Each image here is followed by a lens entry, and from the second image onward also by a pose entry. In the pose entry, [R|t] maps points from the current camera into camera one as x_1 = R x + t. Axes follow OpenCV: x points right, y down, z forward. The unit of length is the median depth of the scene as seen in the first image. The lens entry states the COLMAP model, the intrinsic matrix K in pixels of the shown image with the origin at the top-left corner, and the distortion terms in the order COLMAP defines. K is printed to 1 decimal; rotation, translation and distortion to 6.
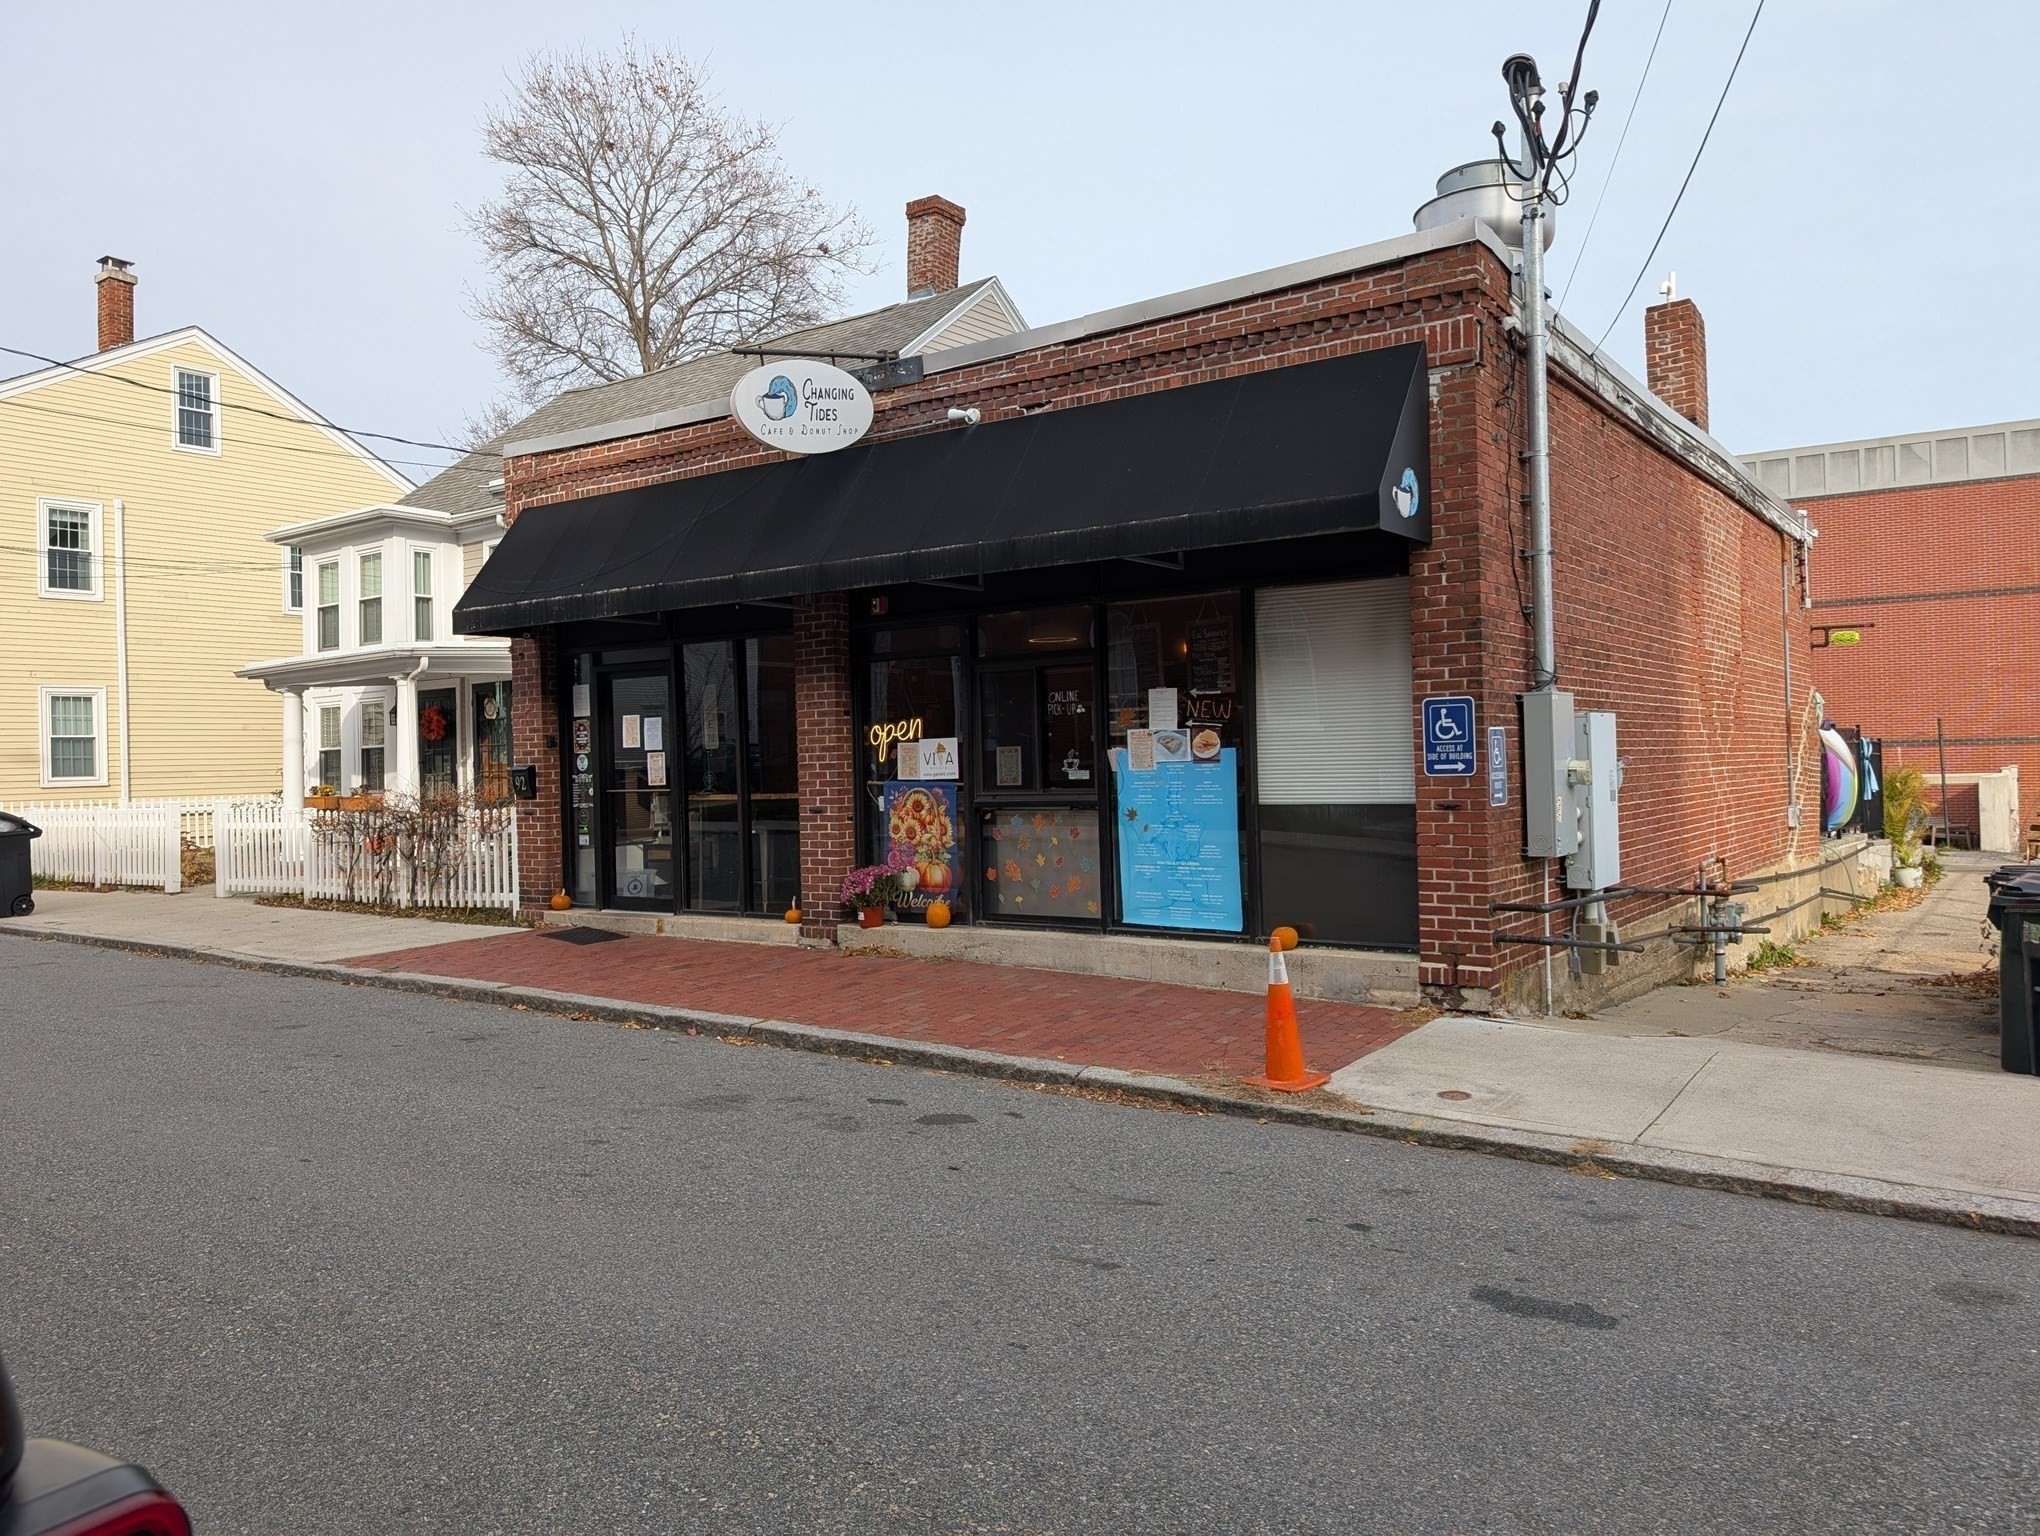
lens RADIAL K [[1444.2, 0, 1020.8], [0, 1444.2, 797.0], [0, 0, 1]] dist [0.027389, -0.021973]
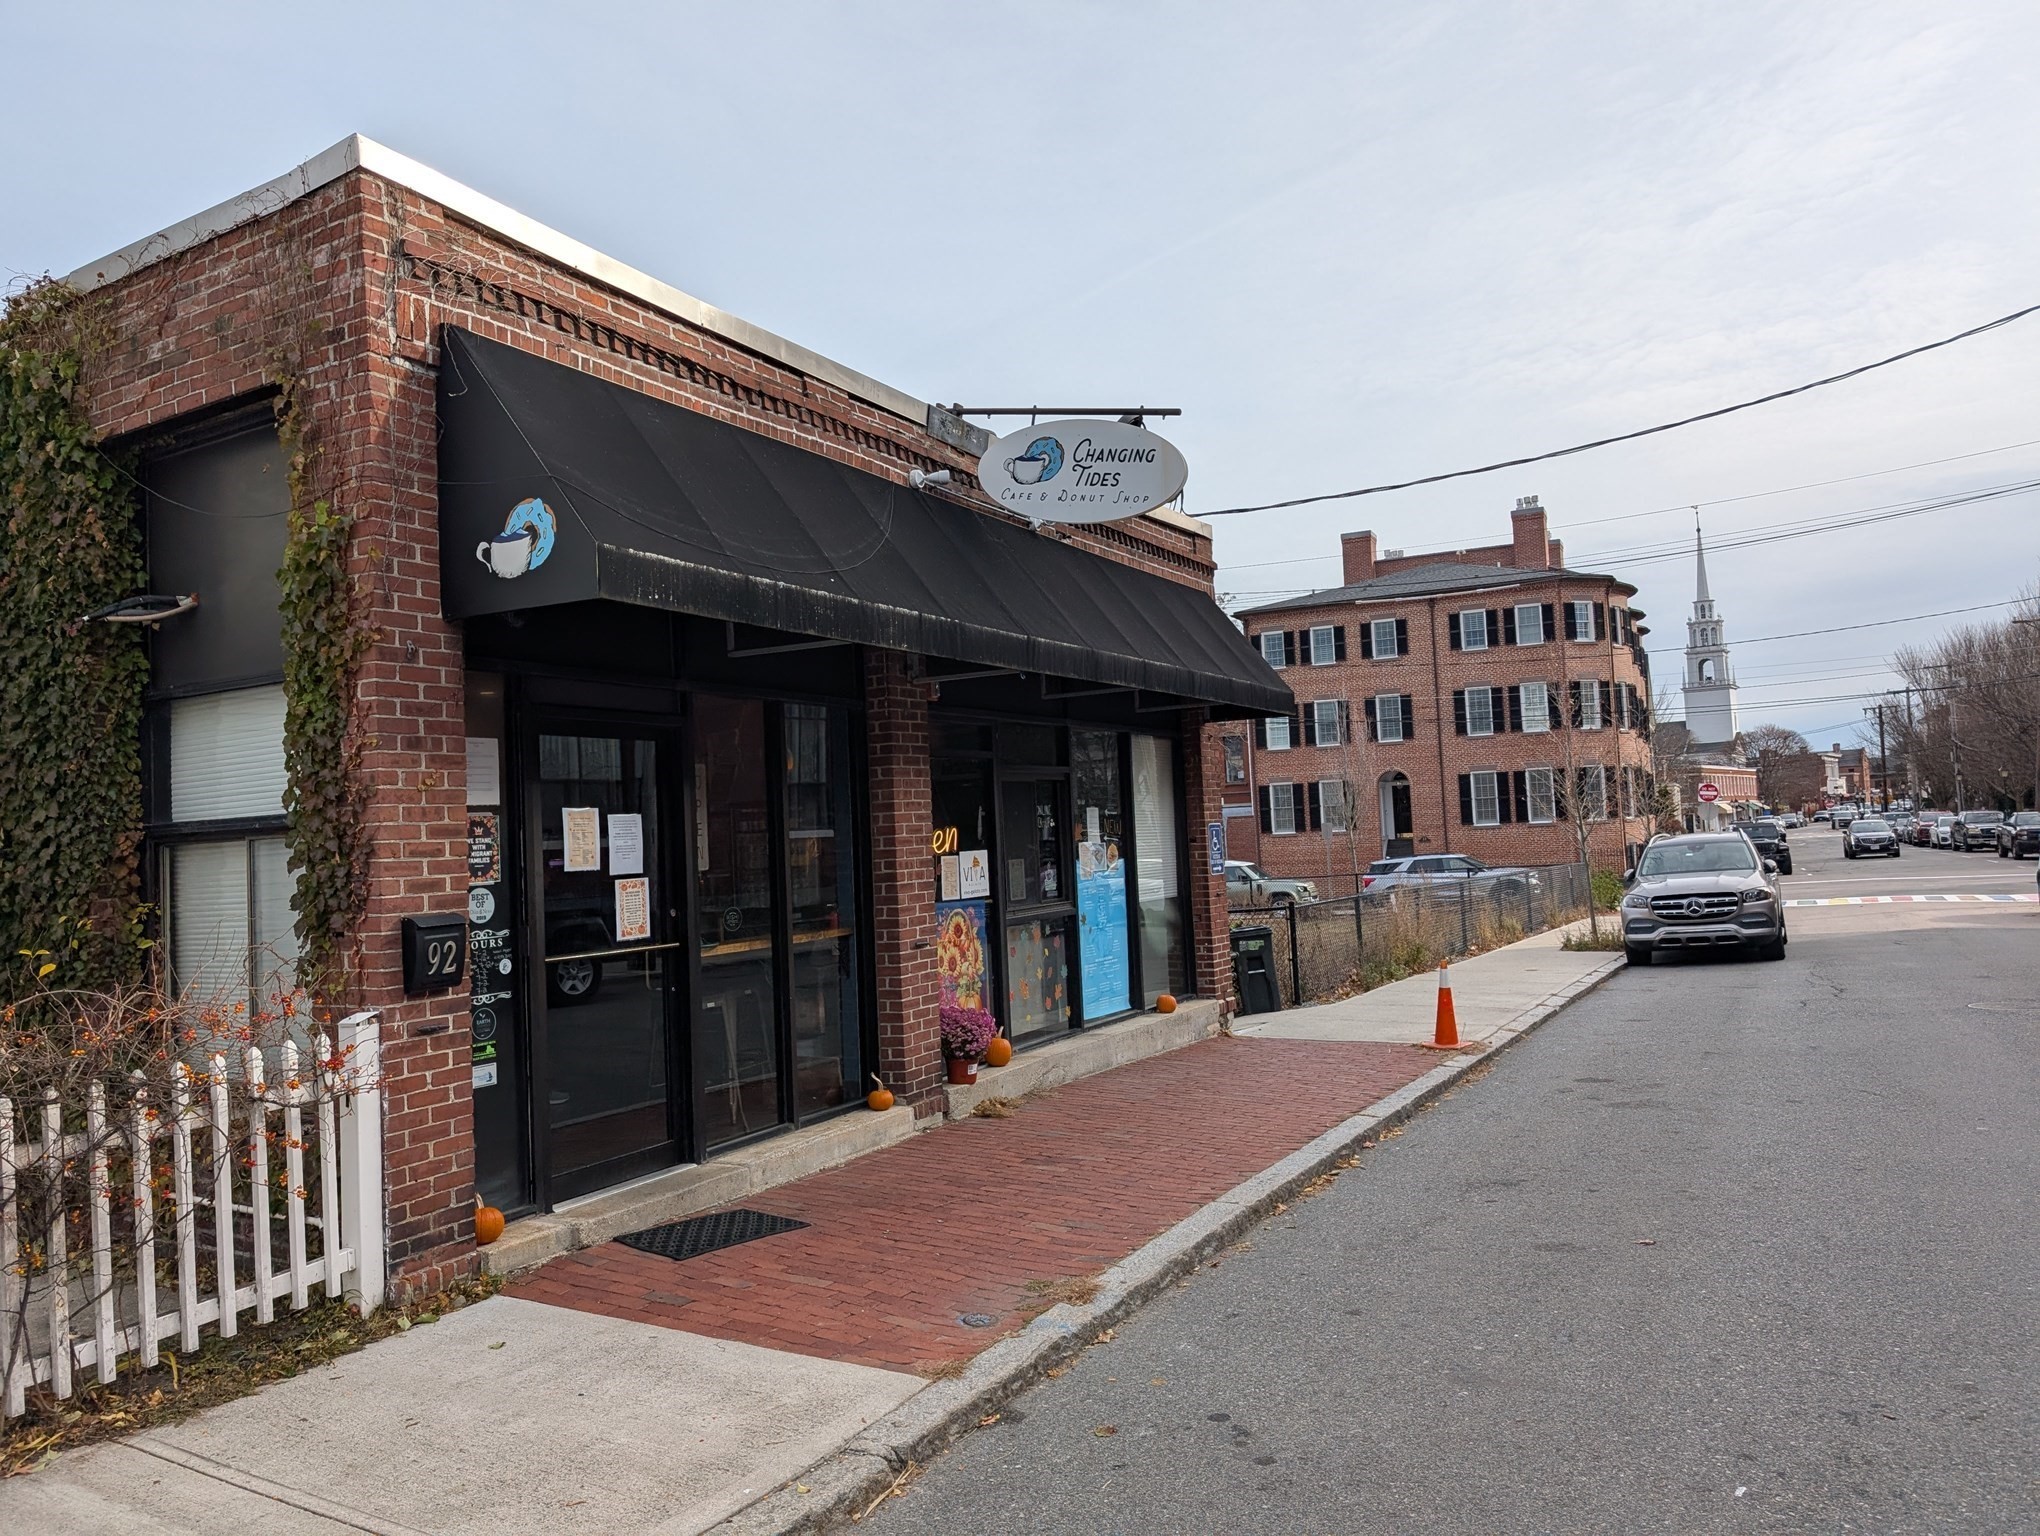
lens RADIAL K [[1444.2, 0, 1020.8], [0, 1444.2, 797.0], [0, 0, 1]] dist [0.027389, -0.021973]
pose [[-0.075833, 0.055018, 0.995602, -0.922432], [0.070974, 0.996242, -0.049648, -0.027134], [-0.994591, 0.066897, -0.079453, 1.025018]]
